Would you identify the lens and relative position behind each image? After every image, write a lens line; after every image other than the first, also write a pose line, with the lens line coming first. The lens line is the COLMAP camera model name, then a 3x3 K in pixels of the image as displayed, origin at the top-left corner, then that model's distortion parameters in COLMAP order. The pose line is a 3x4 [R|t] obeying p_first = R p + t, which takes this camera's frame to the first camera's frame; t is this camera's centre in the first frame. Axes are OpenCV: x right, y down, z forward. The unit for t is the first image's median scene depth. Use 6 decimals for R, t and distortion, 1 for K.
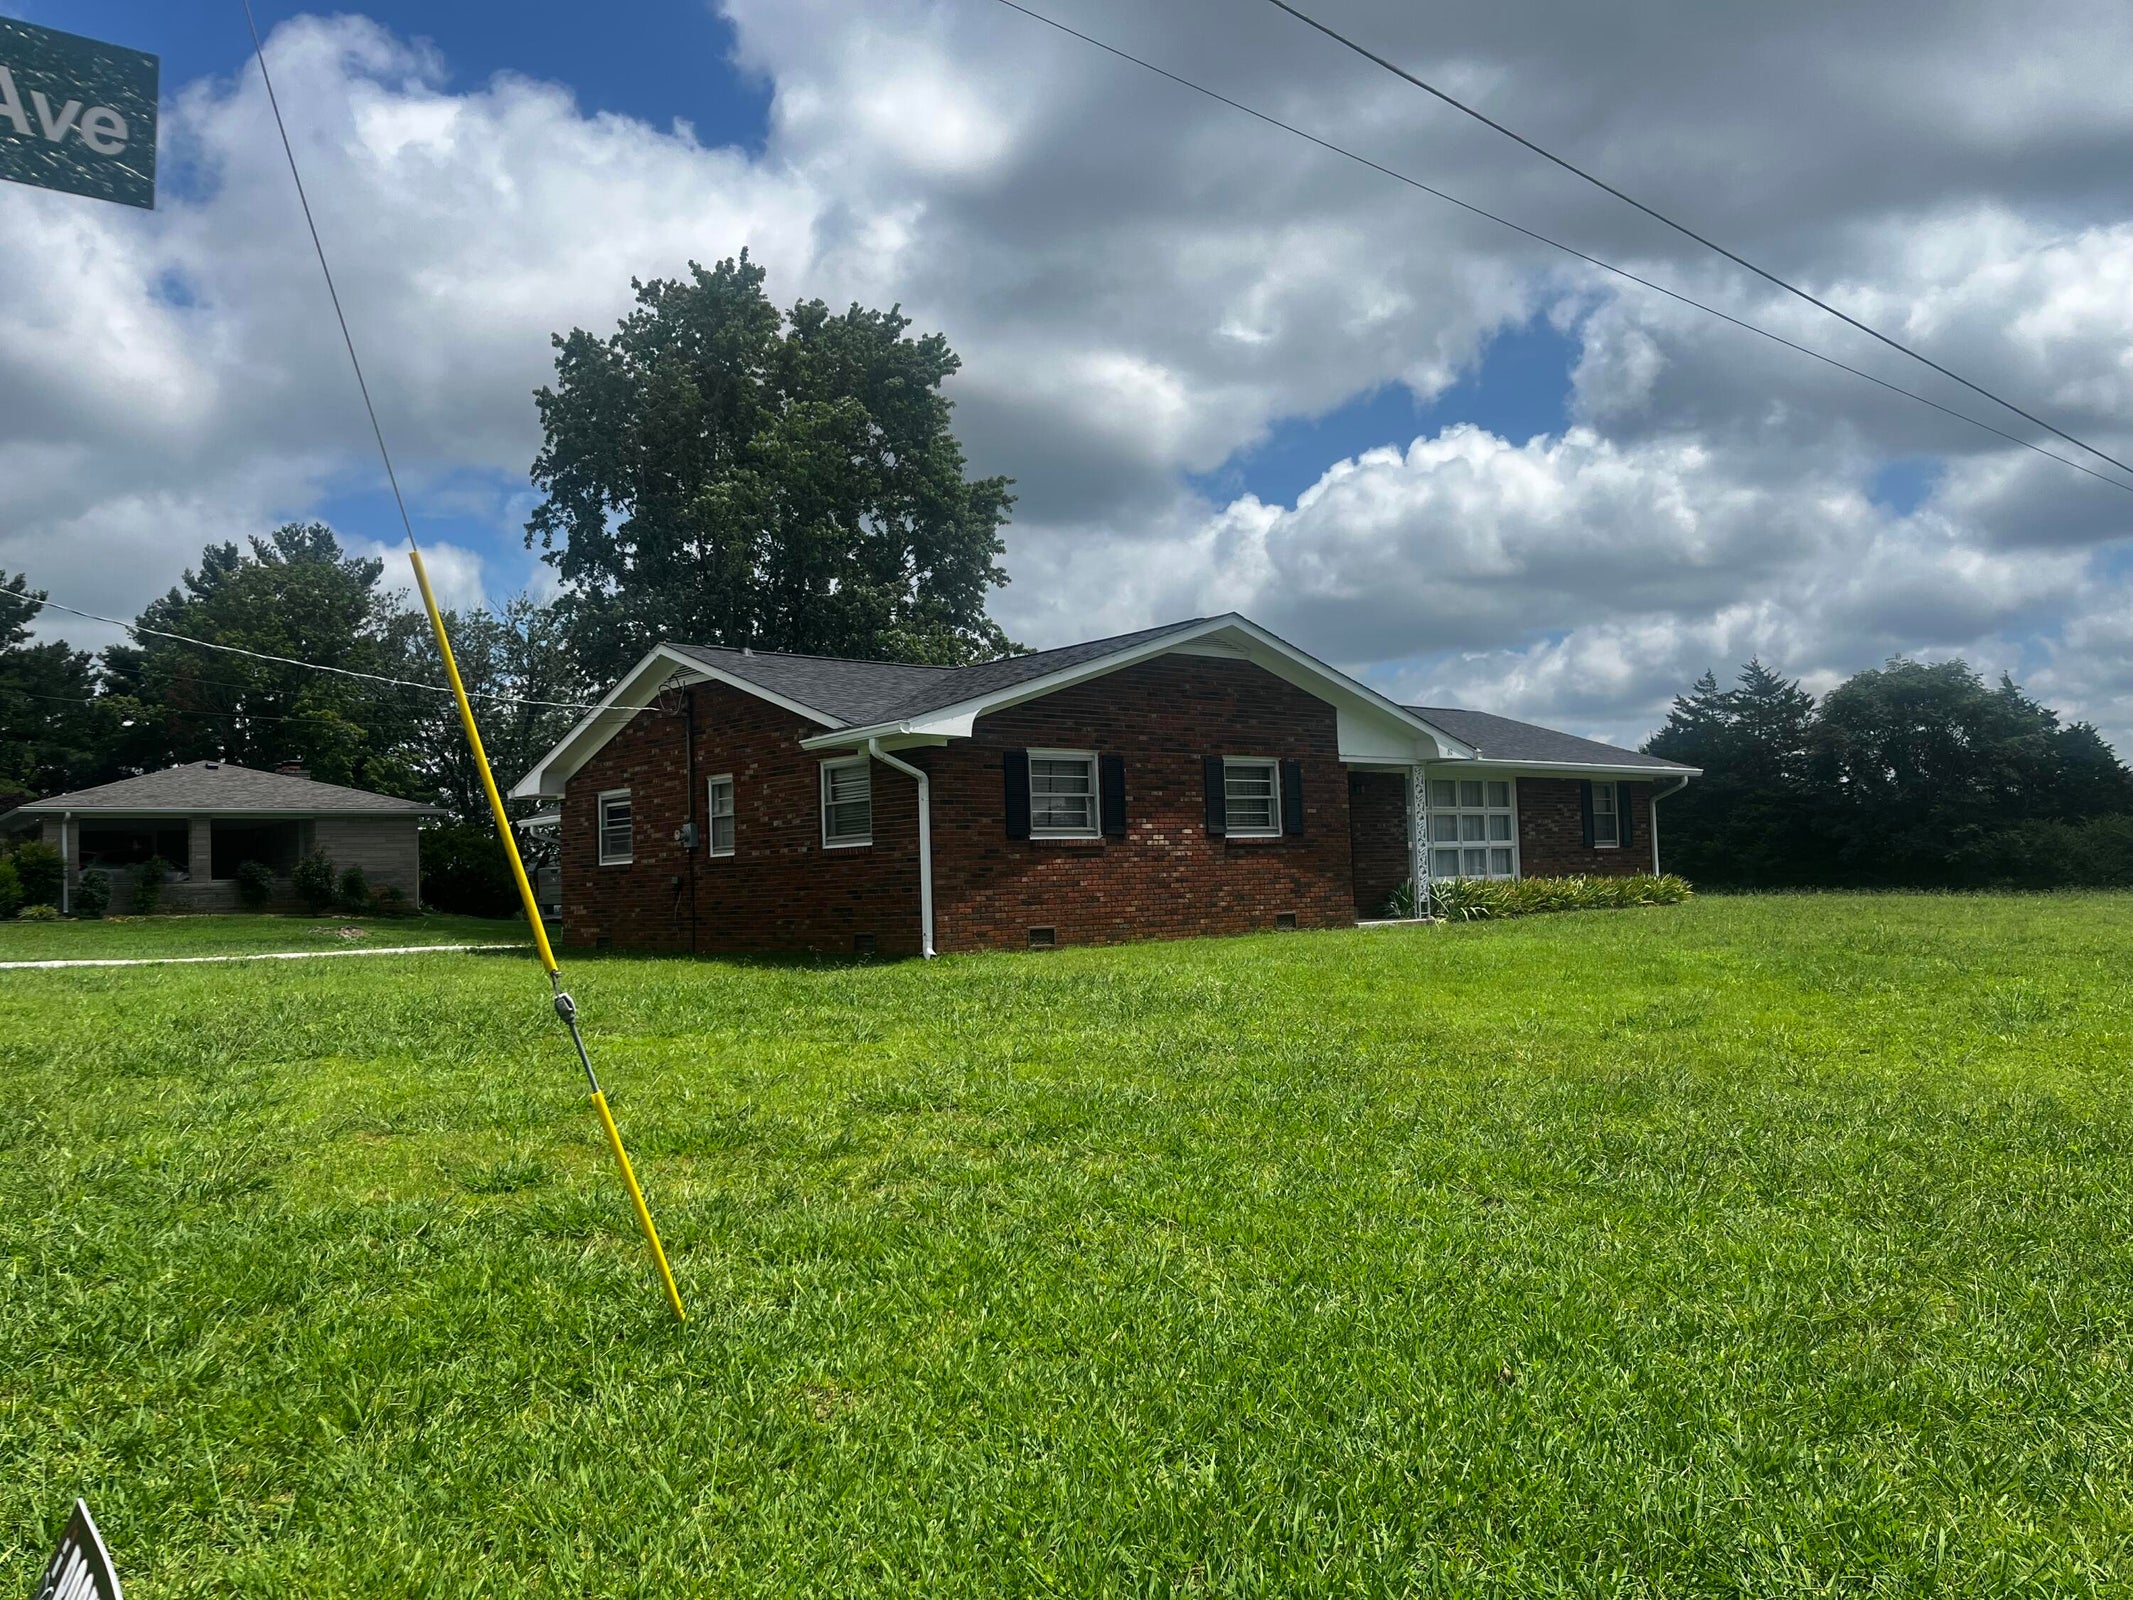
lens RADIAL K [[1623.7, 0, 1055.1], [0, 1623.7, 809.9], [0, 0, 1]] dist [0.041291, -0.067655]
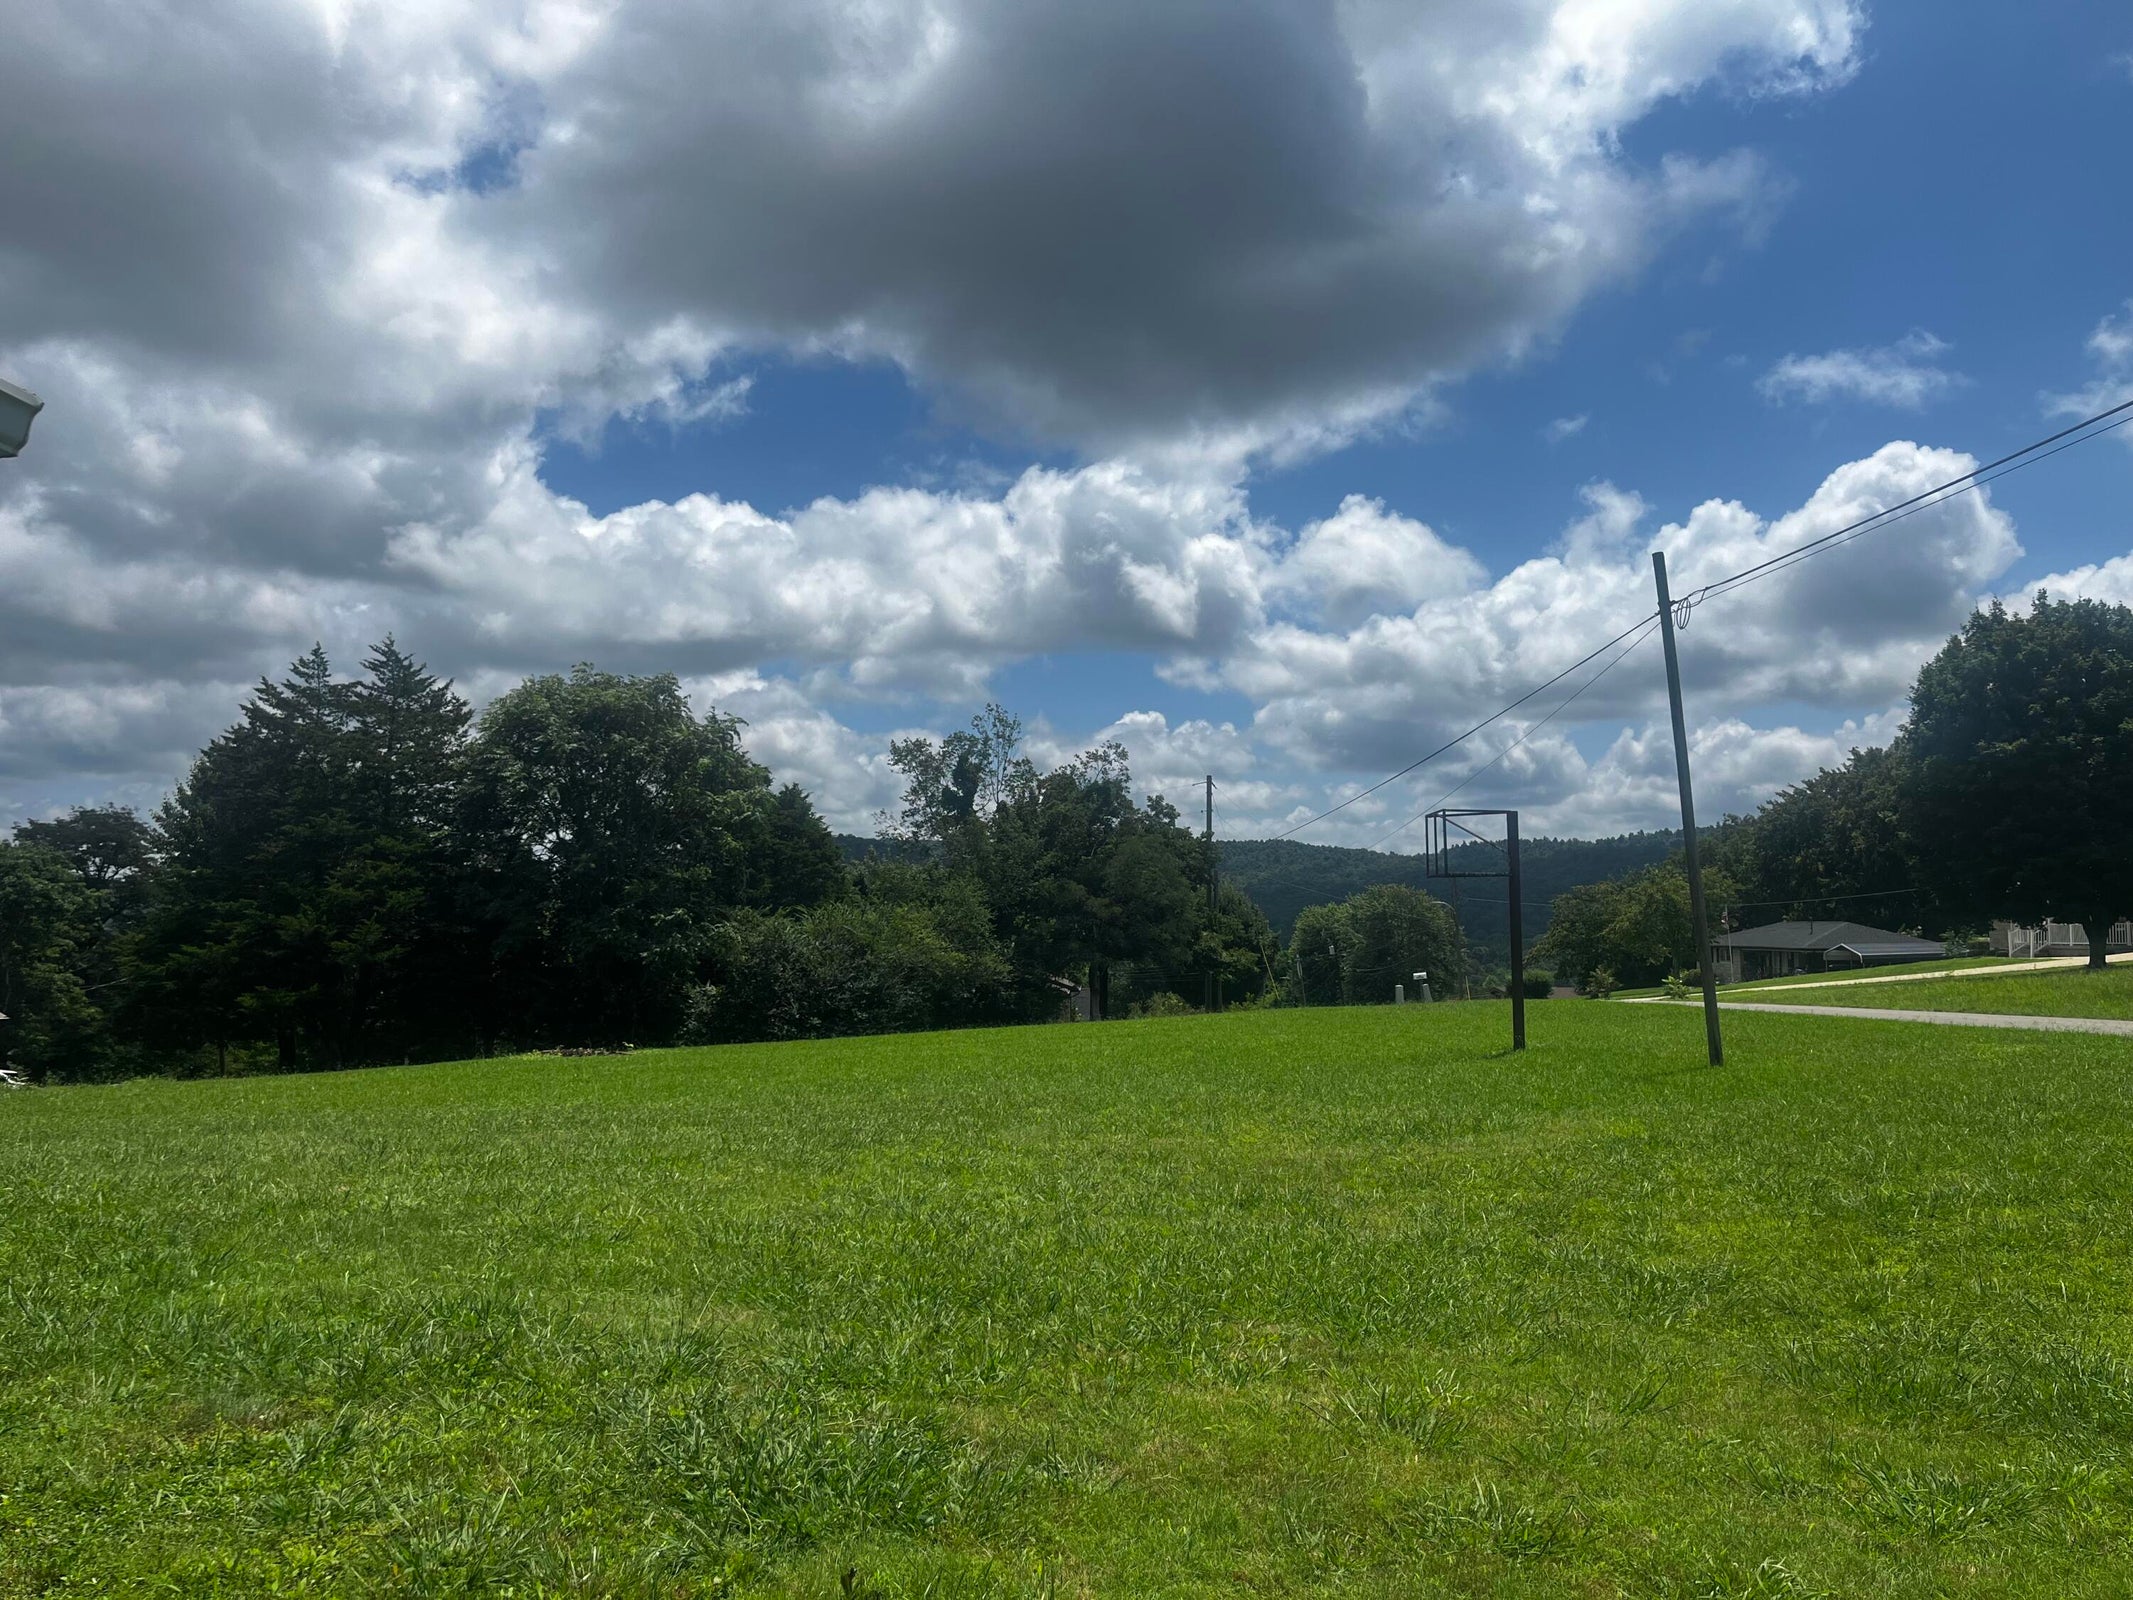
lens RADIAL K [[1623.7, 0, 1064.1], [0, 1623.7, 801.4], [0, 0, 1]] dist [0.041291, -0.067655]
pose [[0.685536, 0.094027, 0.721941, 0.151514], [-0.063561, 0.995568, -0.069309, 0.000455], [-0.725258, 0.001626, 0.688475, 0.364023]]
